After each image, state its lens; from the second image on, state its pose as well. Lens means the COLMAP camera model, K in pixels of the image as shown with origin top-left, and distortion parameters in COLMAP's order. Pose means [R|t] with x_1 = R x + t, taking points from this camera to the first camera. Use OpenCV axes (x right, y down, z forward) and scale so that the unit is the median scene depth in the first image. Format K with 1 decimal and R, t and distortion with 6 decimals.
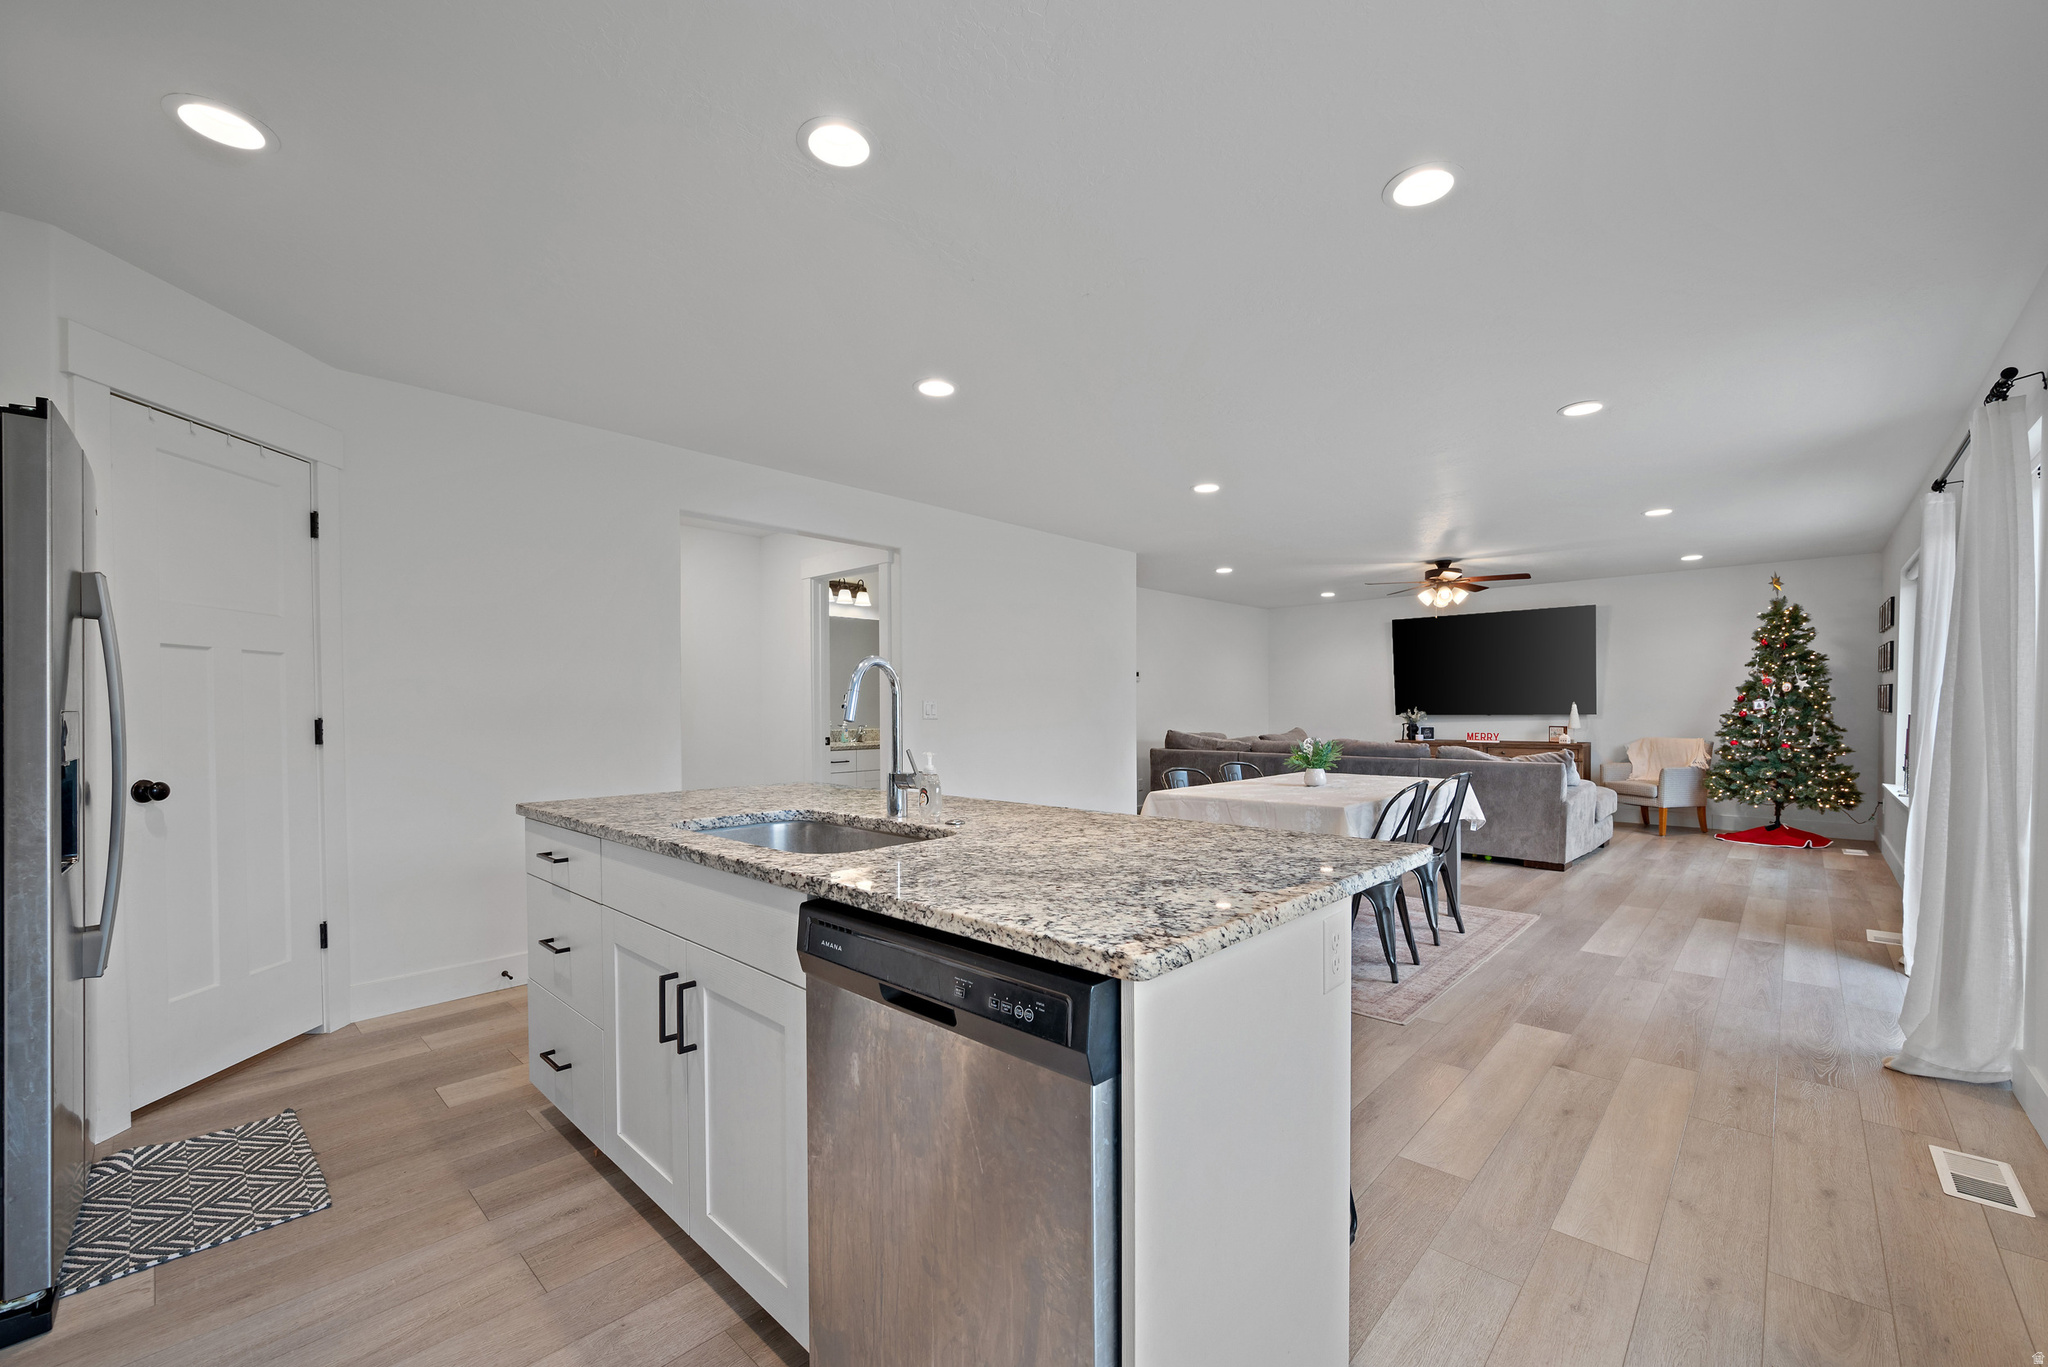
lens RADIAL K [[821.0, 0, 1036.0], [0, 821.0, 714.0], [0, 0, 1]] dist [-0.003000, 0.000049]
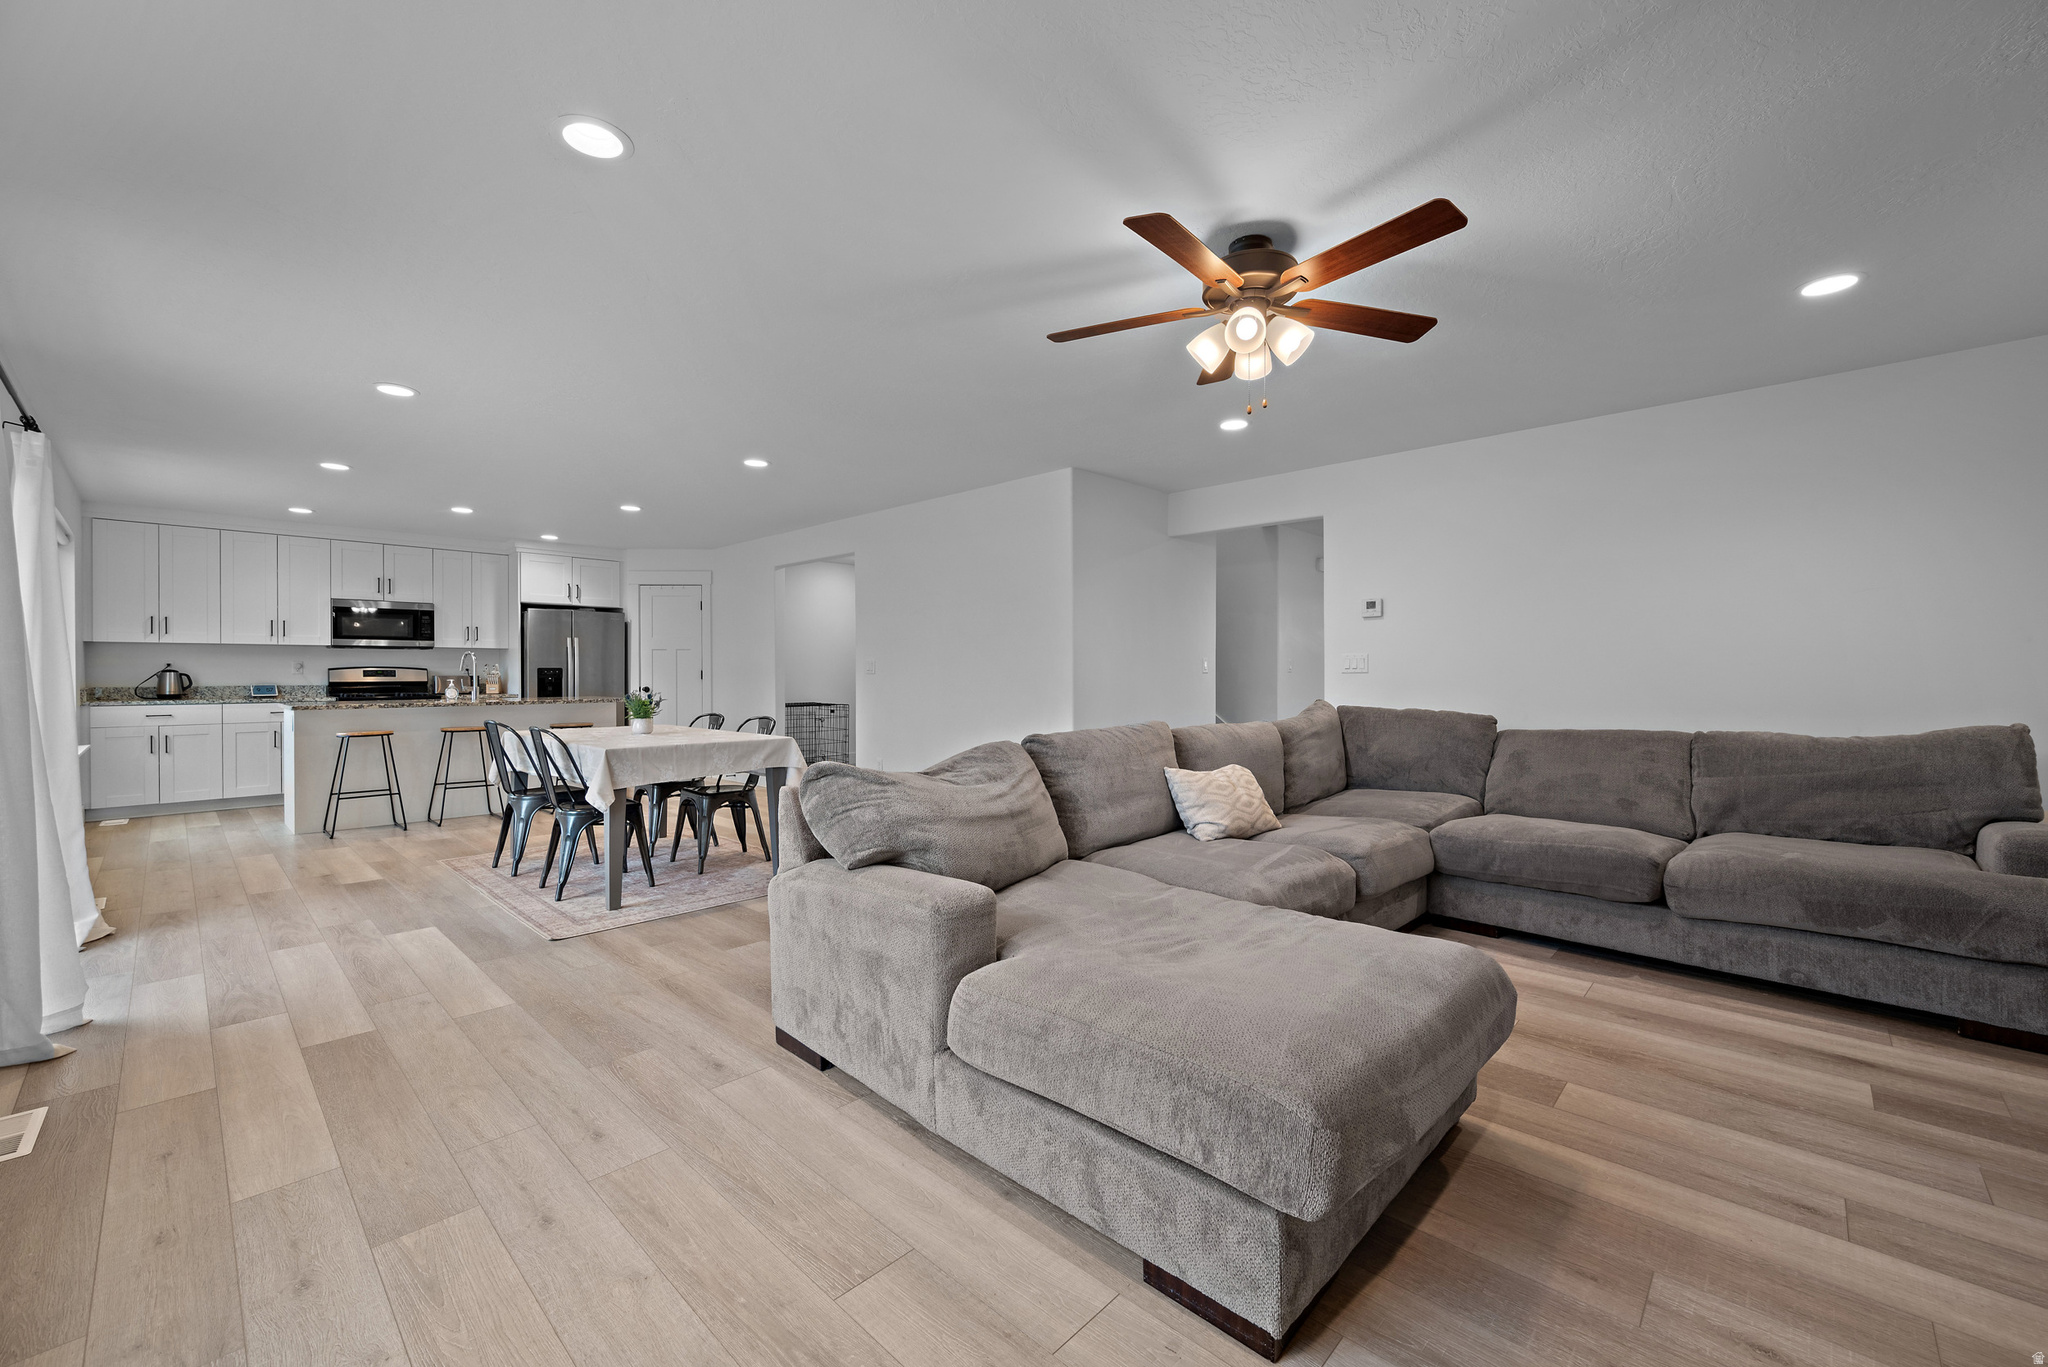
lens RADIAL K [[821.0, 0, 1029.6], [0, 821.0, 694.8], [0, 0, 1]] dist [-0.003000, 0.000049]
pose [[-0.010576, 0.029774, -0.999501, 0.889599], [-0.004134, 0.999547, 0.029819, -0.000411], [0.999936, 0.004448, -0.010448, 0.951454]]
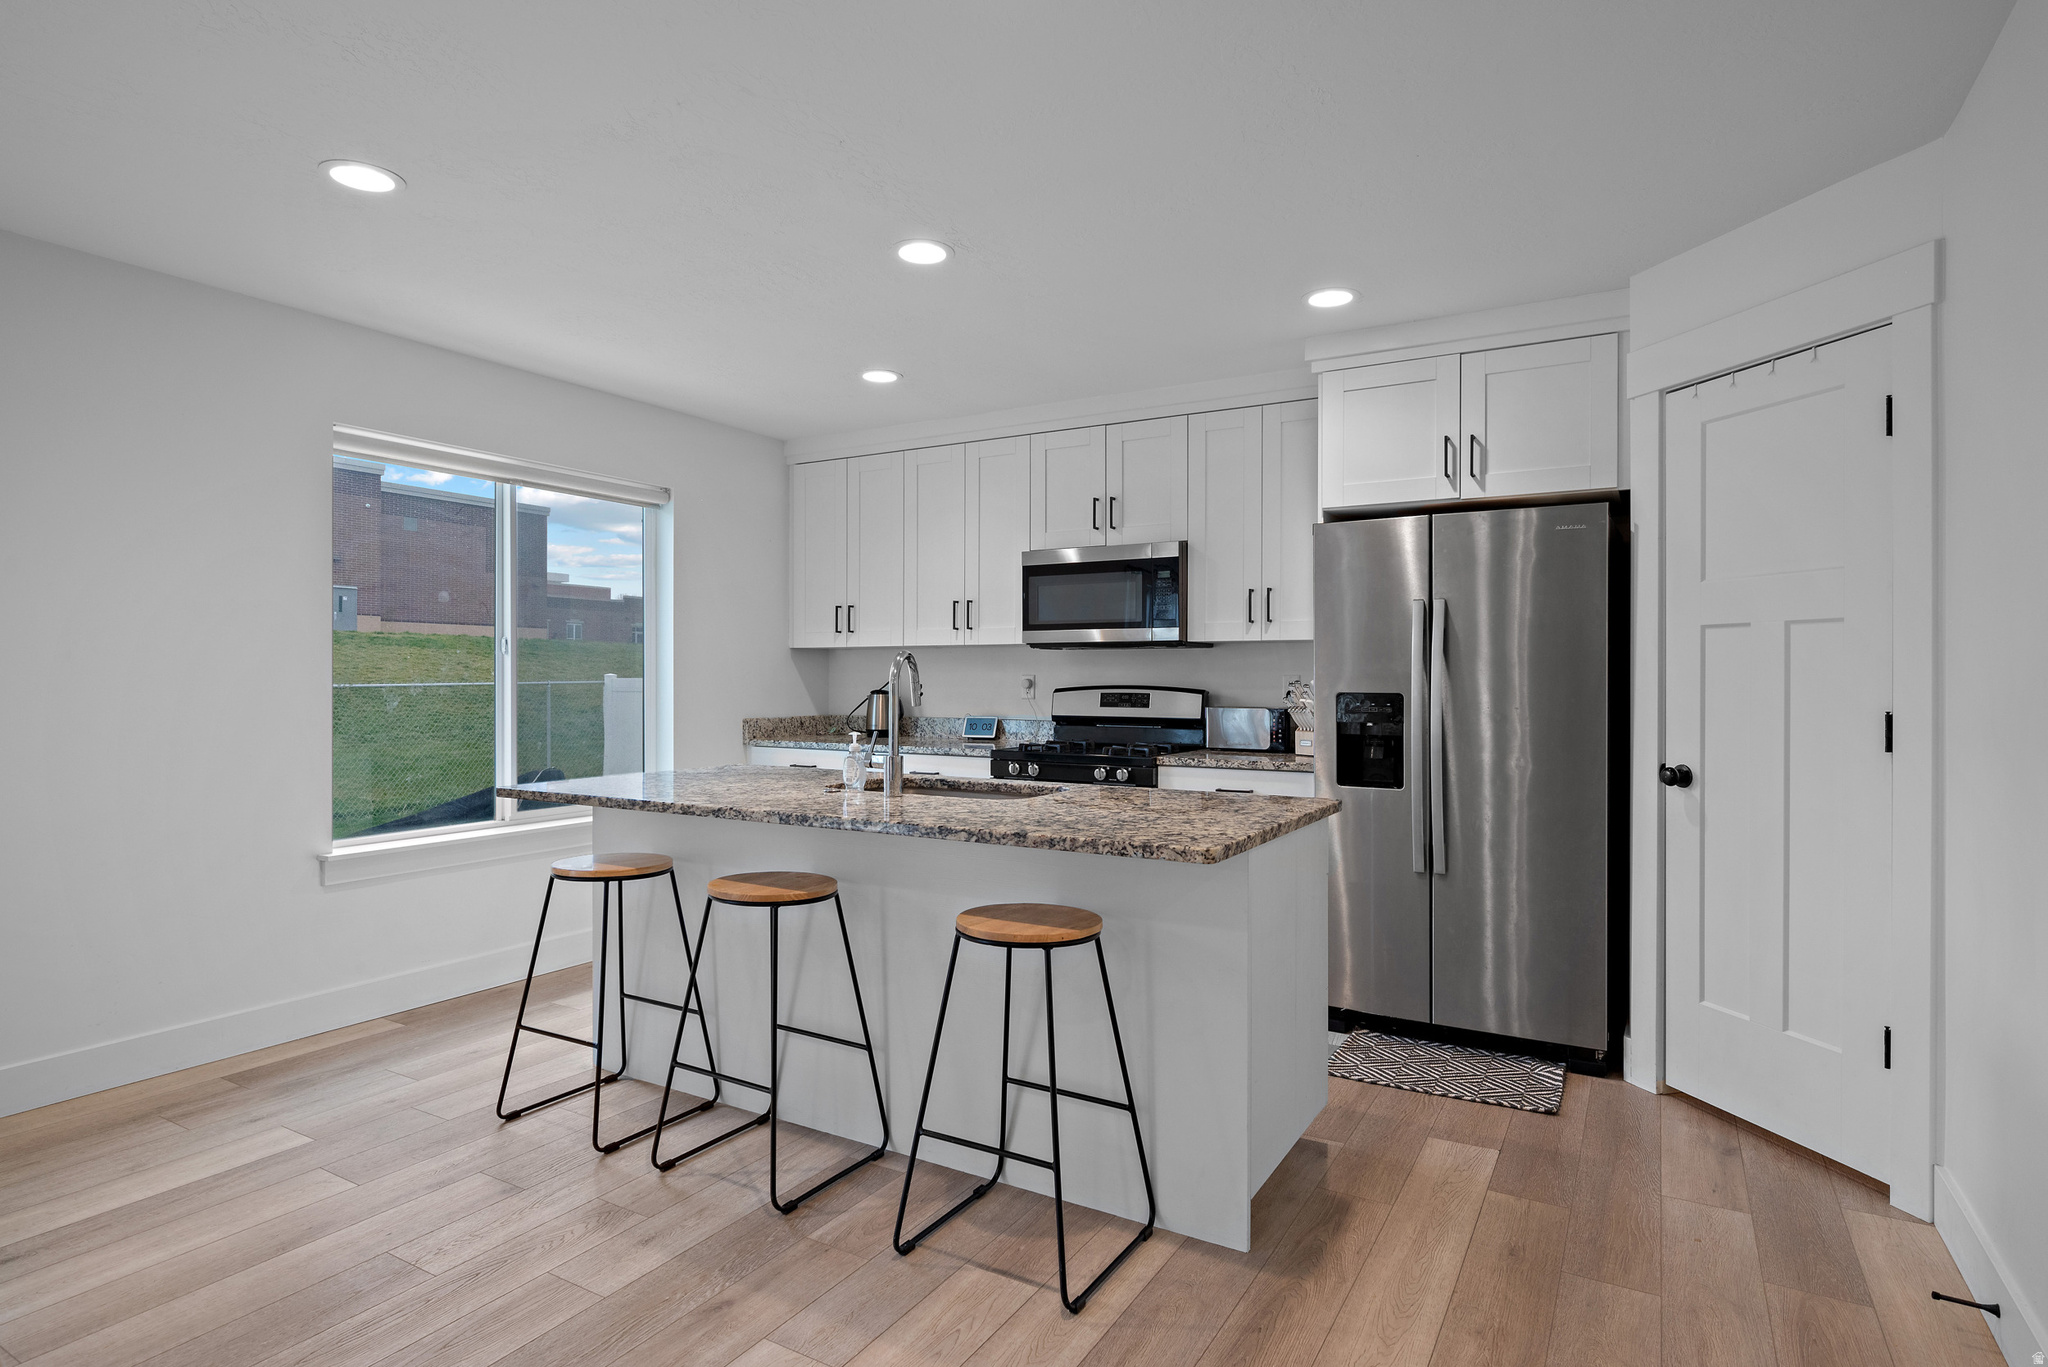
lens RADIAL K [[1074.6, 0, 1041.2], [0, 1074.6, 673.6], [0, 0, 1]] dist [-0.002366, 0.000781]
pose [[-0.974783, 0.002215, -0.223145, -0.012611], [0.001281, 0.999990, 0.004330, -0.013102], [0.223152, 0.003935, -0.974776, 0.722242]]
